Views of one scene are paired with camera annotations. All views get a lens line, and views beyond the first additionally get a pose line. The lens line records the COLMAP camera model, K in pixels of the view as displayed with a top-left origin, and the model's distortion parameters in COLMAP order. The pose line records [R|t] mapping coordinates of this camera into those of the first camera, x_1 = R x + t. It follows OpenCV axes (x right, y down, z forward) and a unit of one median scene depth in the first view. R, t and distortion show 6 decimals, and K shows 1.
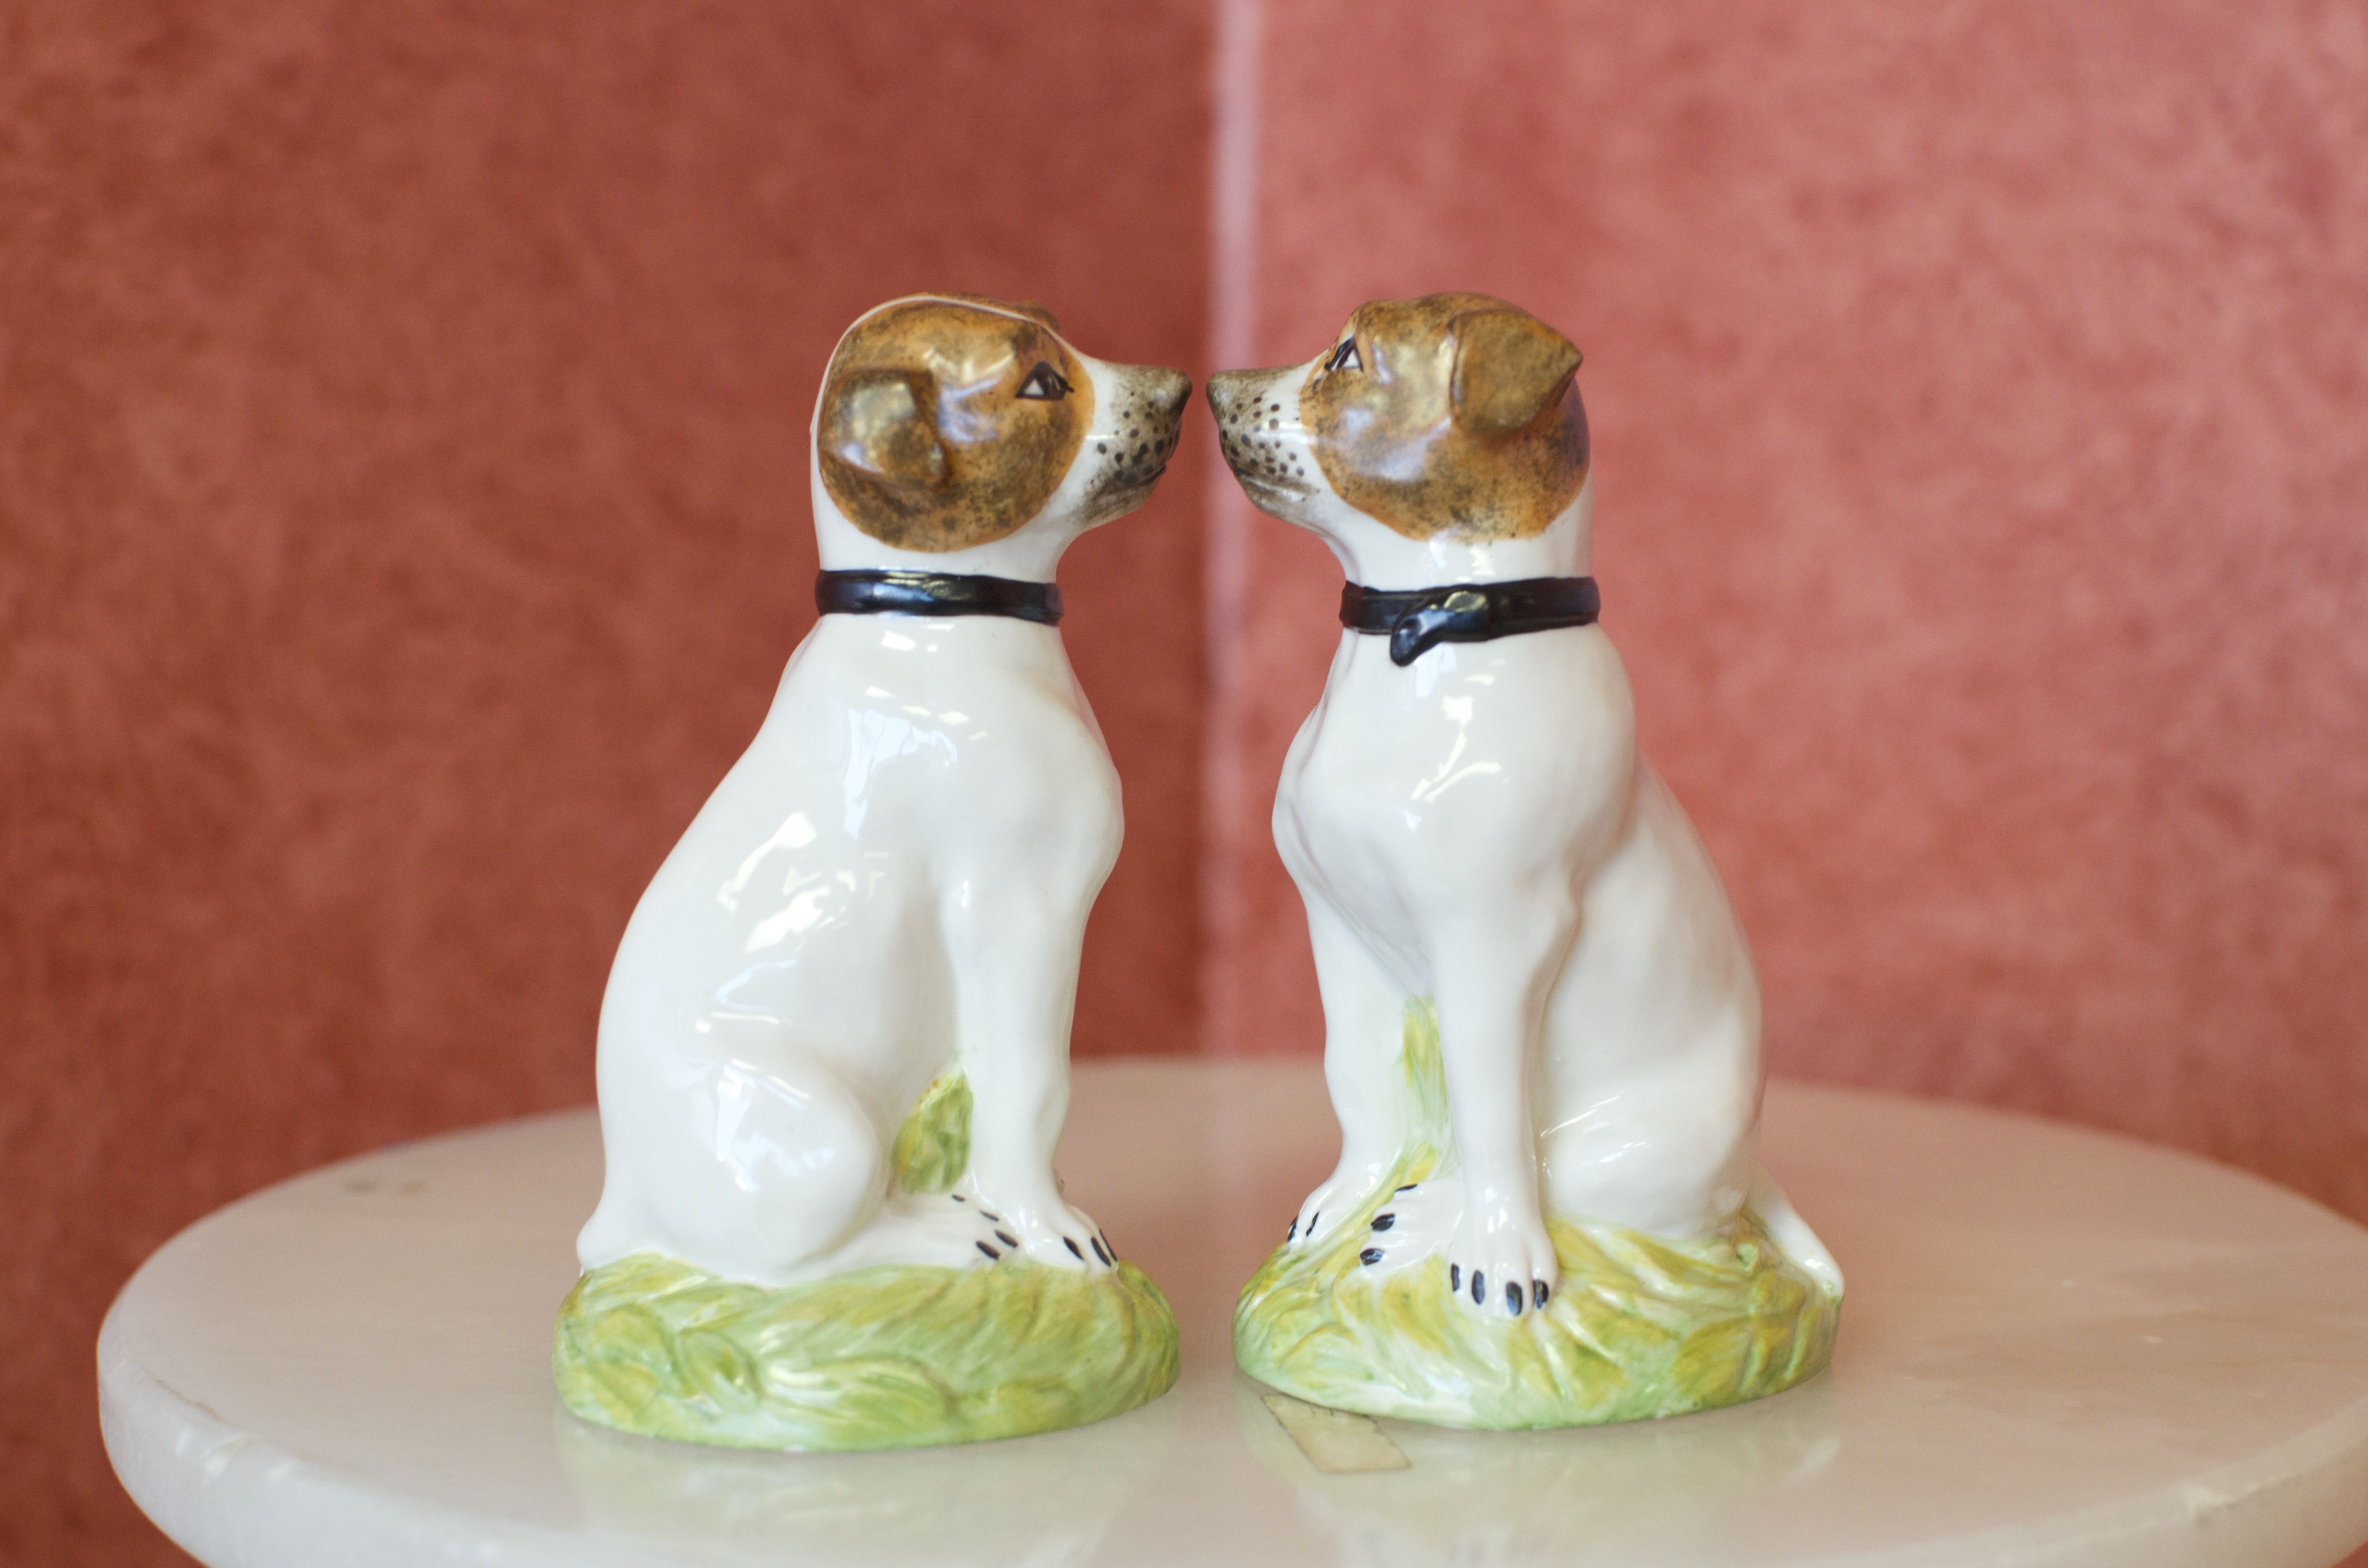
lens RADIAL K [[3649.5, 0, 1172.8], [0, 3649.5, 774.8], [0, 0, 1]] dist [-0.204934, 0.000000]
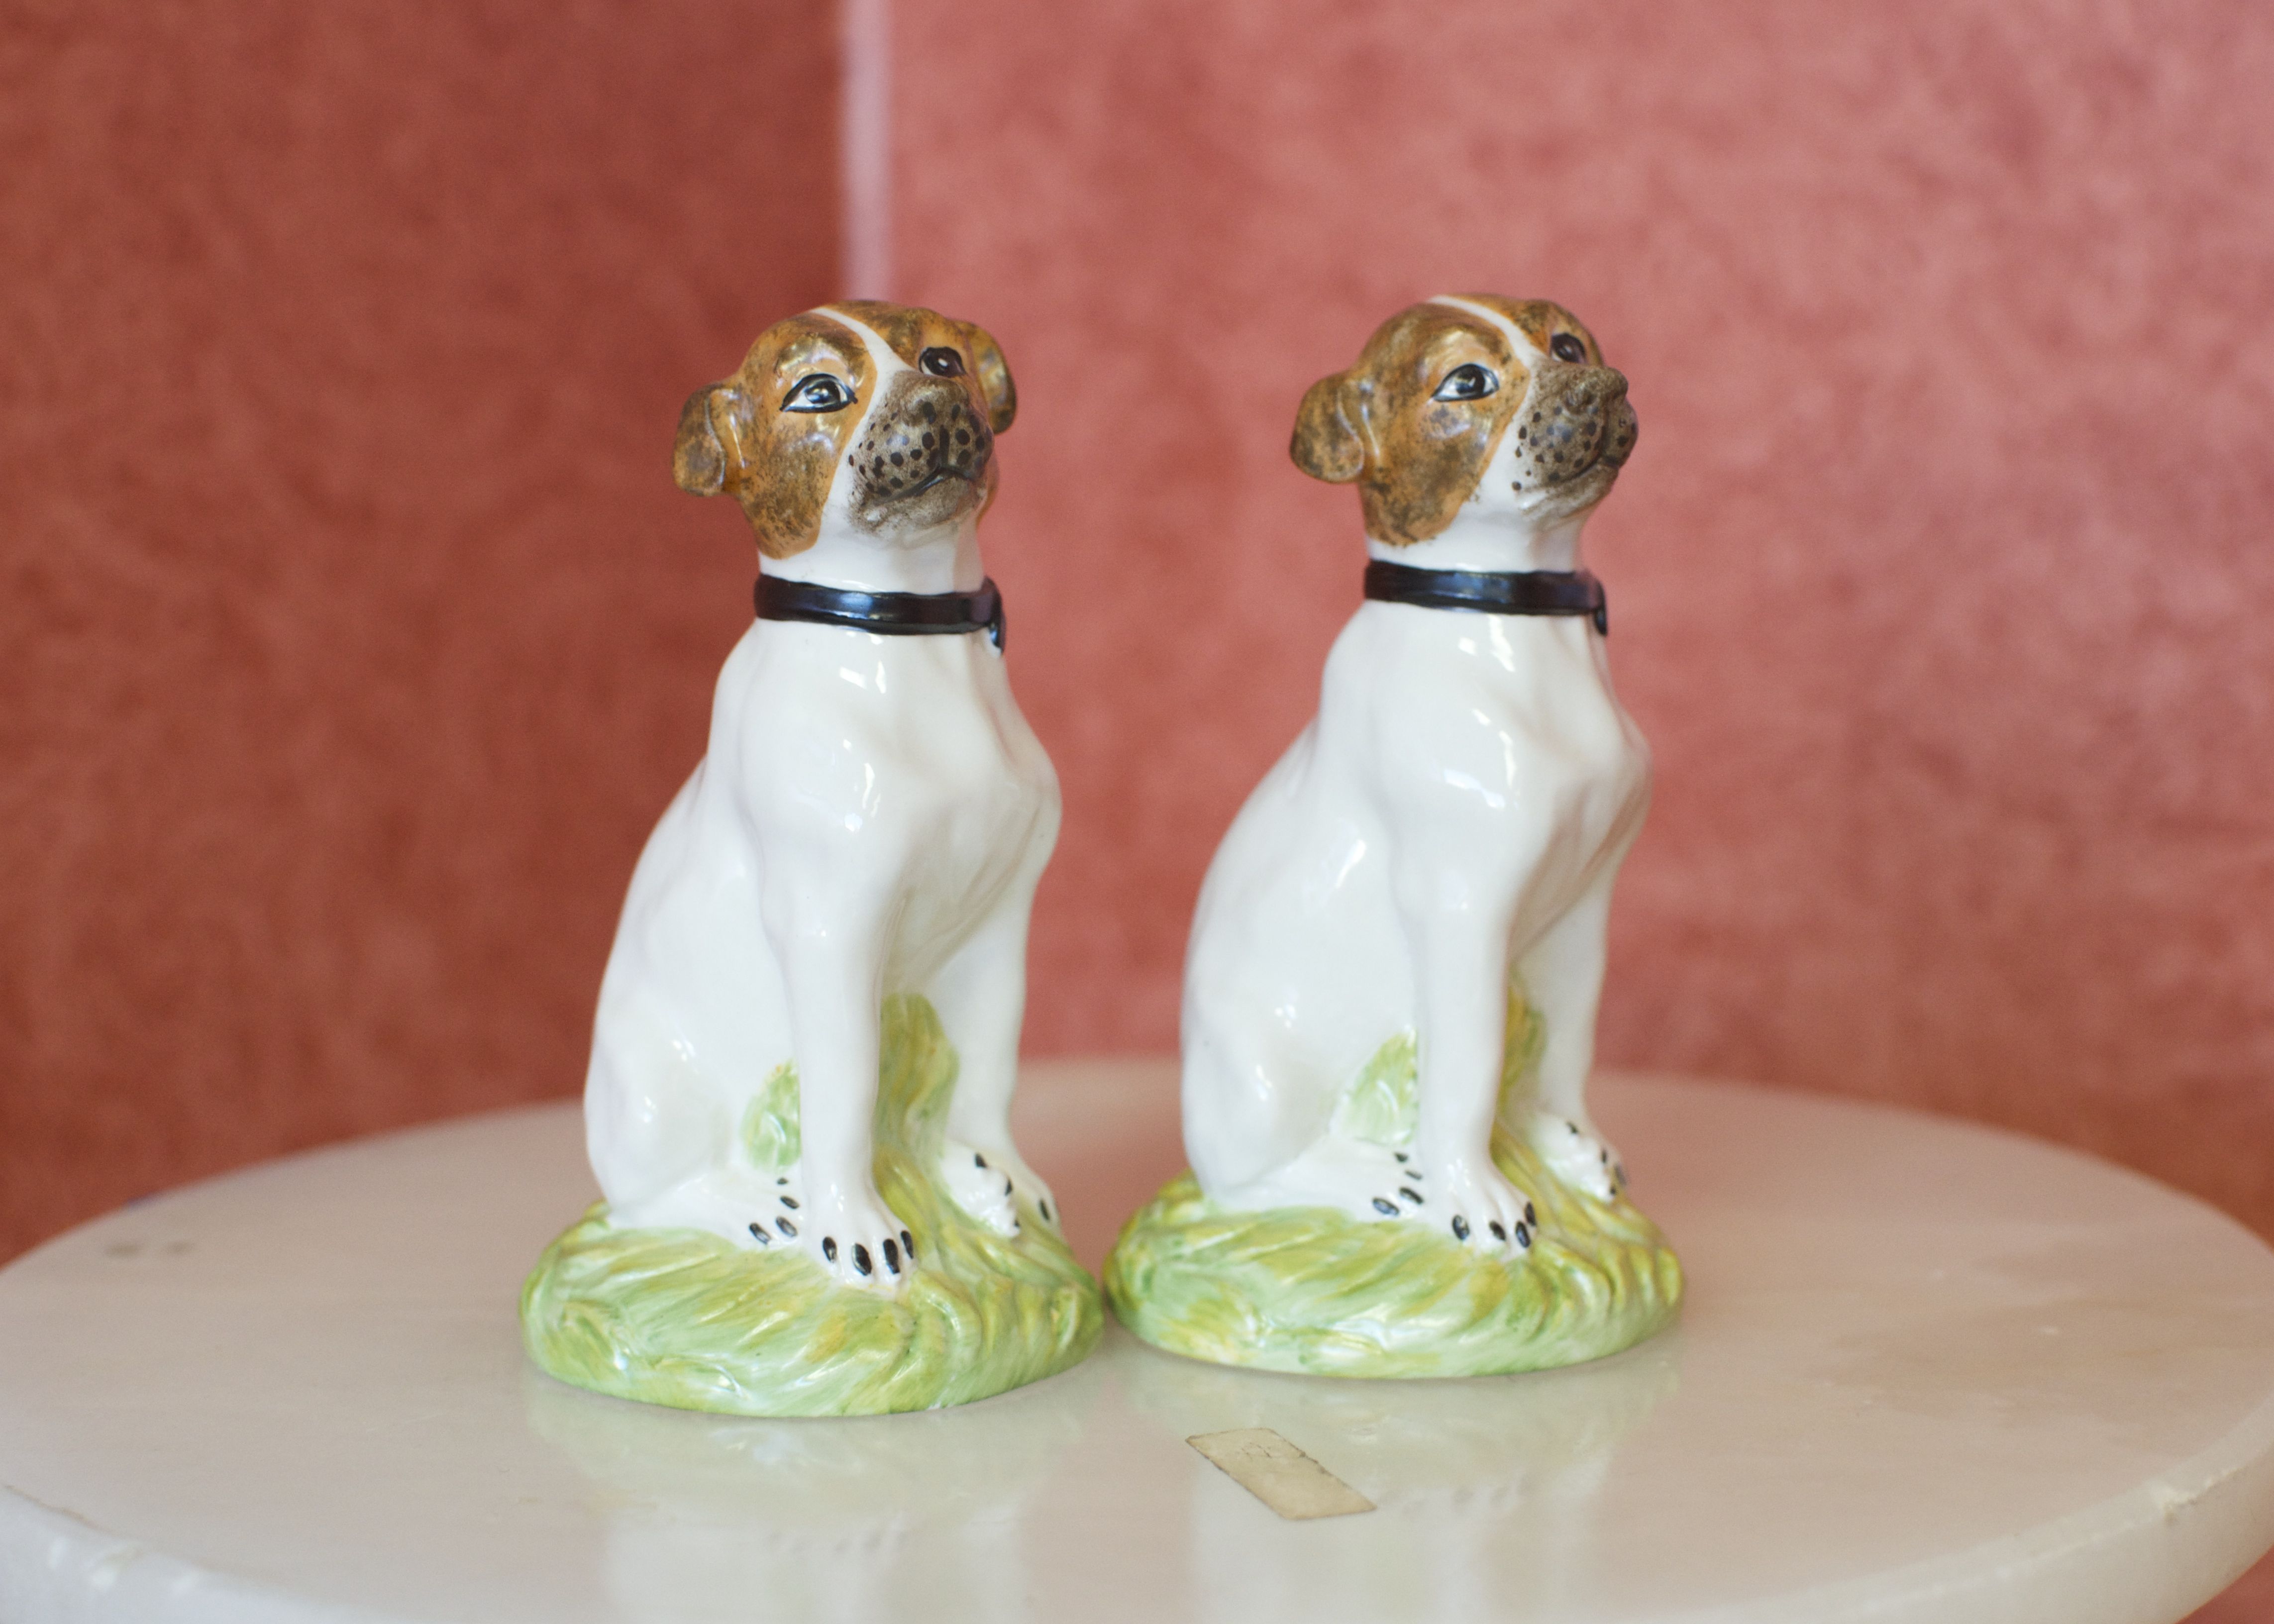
lens RADIAL K [[3776.5, 0, 1138.1], [0, 3776.5, 815.8], [0, 0, 1]] dist [-0.213150, 0.000000]
pose [[0.989548, -0.033178, 0.140338, -0.068027], [0.029257, 0.999124, 0.029909, -0.013649], [-0.141207, -0.025490, 0.989652, 0.009656]]
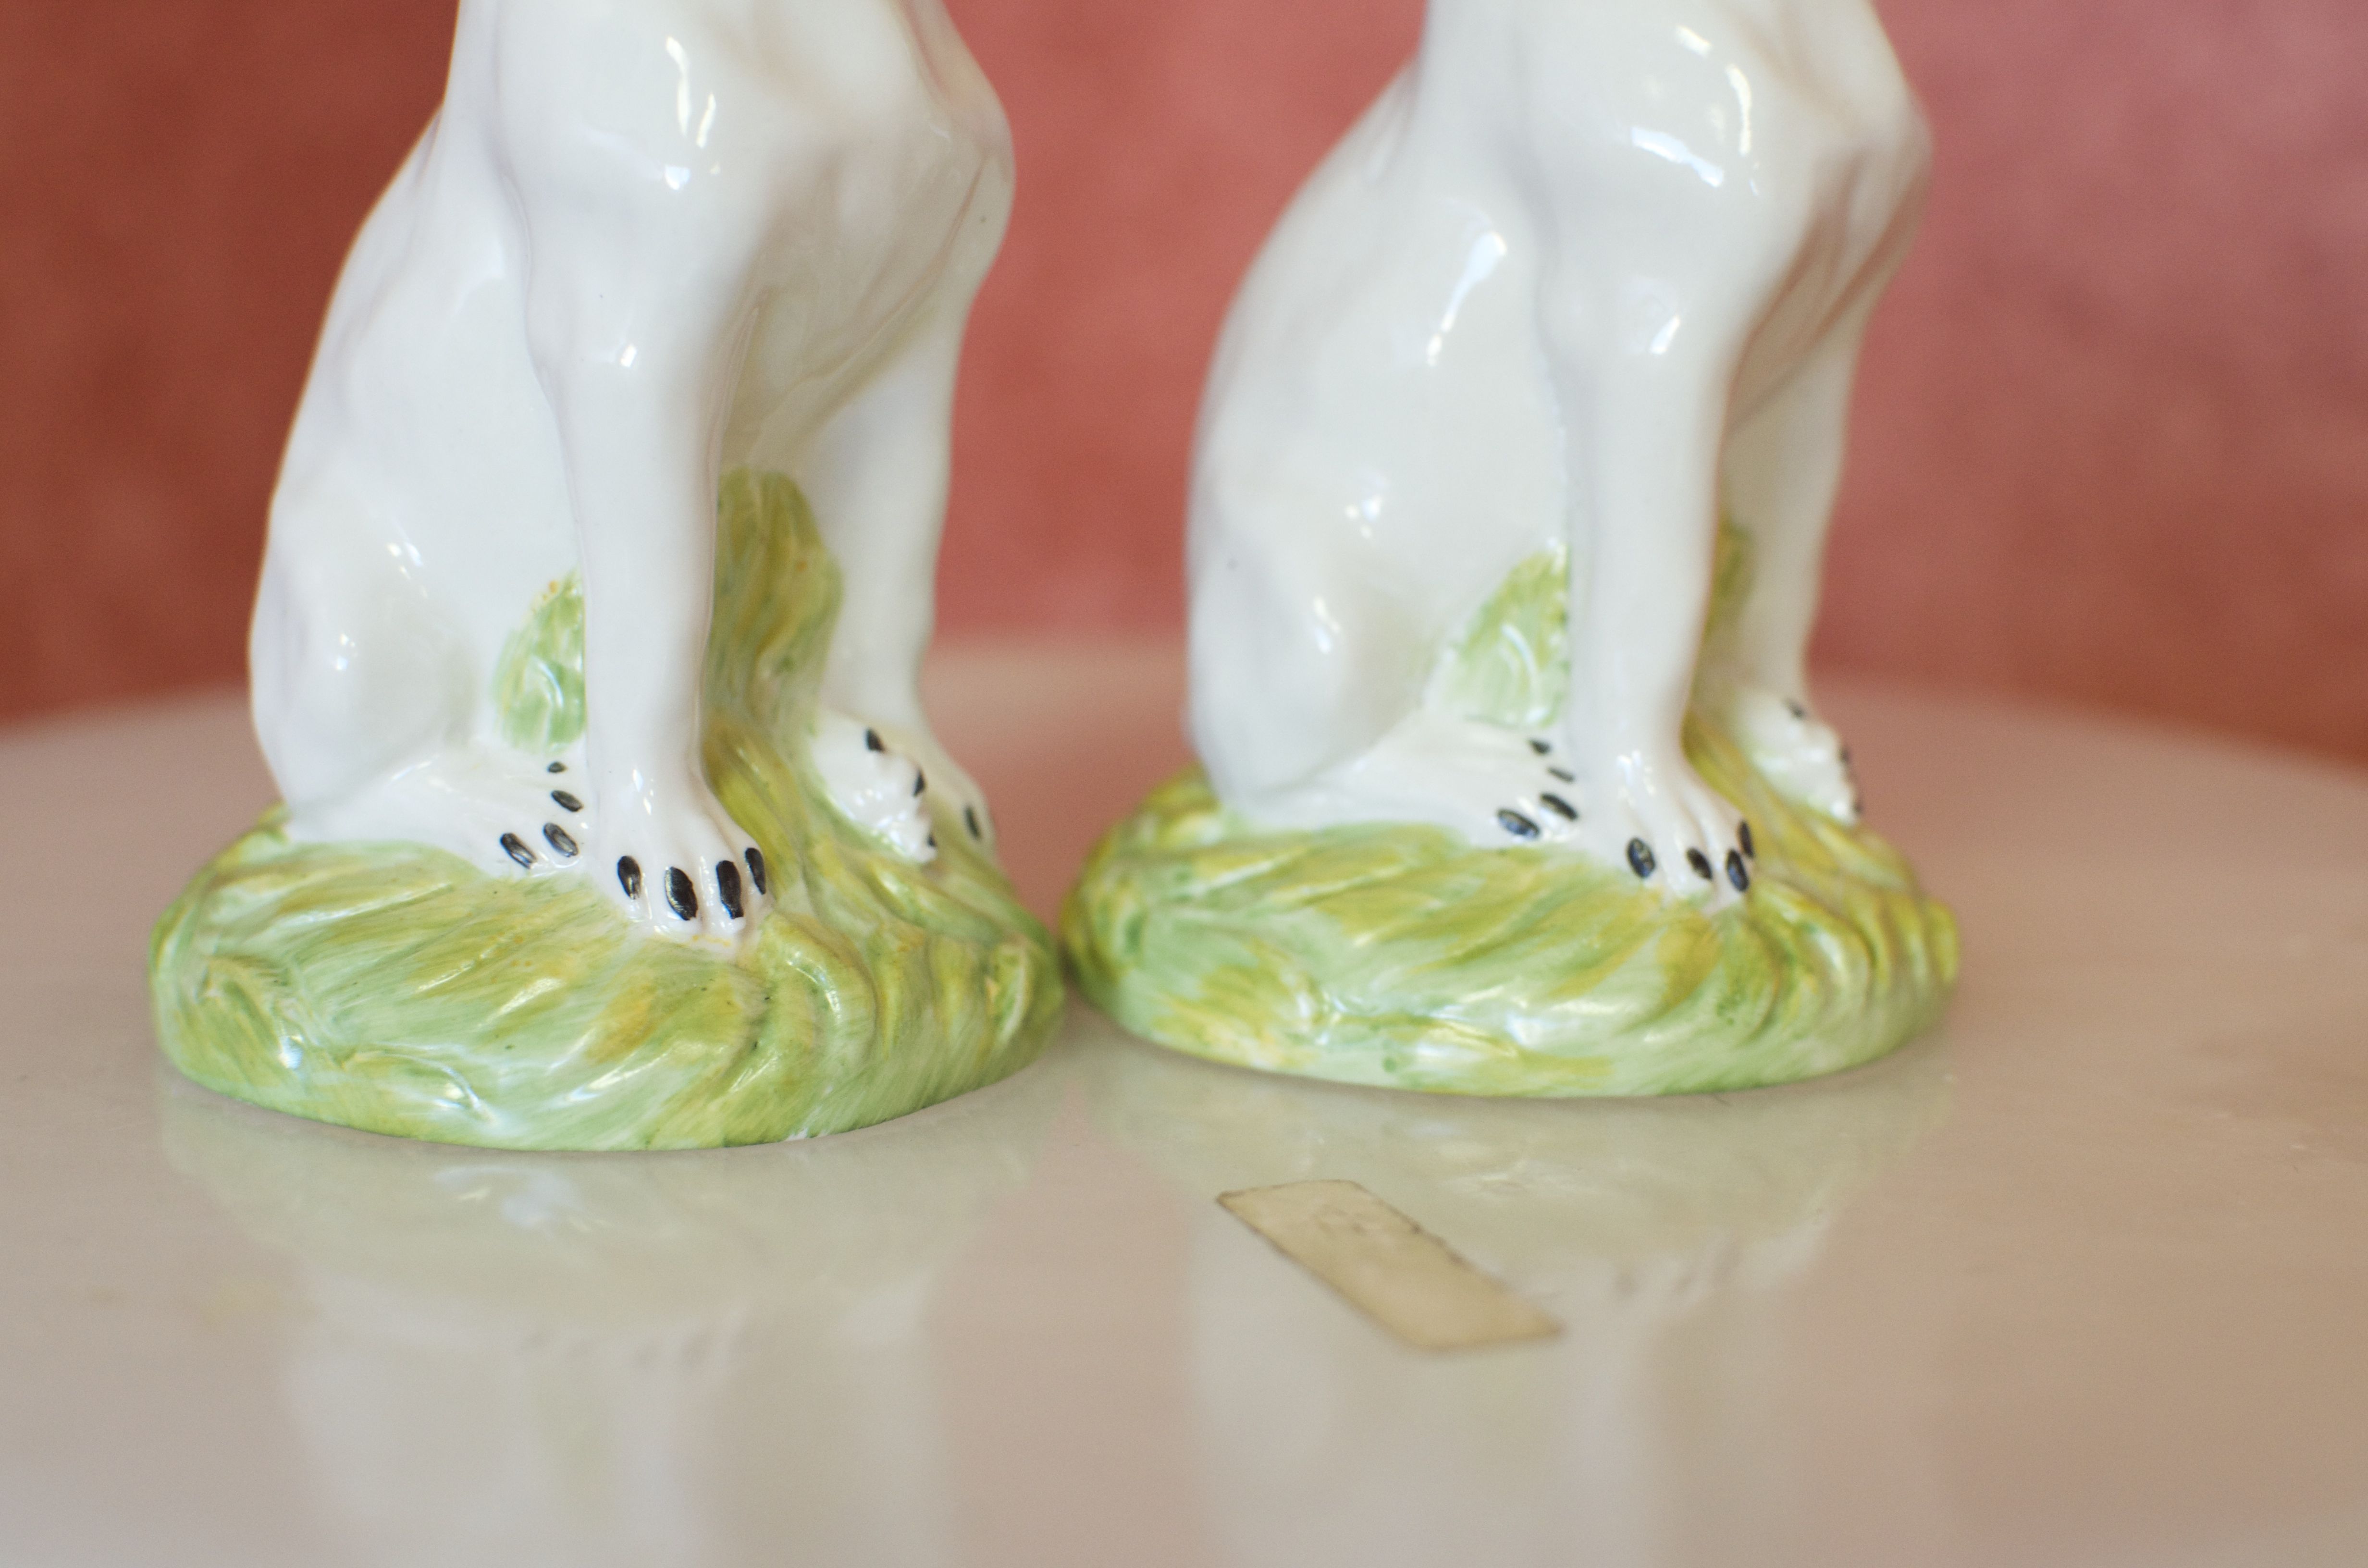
lens RADIAL K [[3649.5, 0, 1179.8], [0, 3649.5, 788.1], [0, 0, 1]] dist [-0.204934, 0.000000]
pose [[0.981424, -0.028638, 0.189700, -0.049846], [0.007811, 0.993941, 0.109639, 0.023364], [-0.191691, -0.106120, 0.975701, 0.243389]]
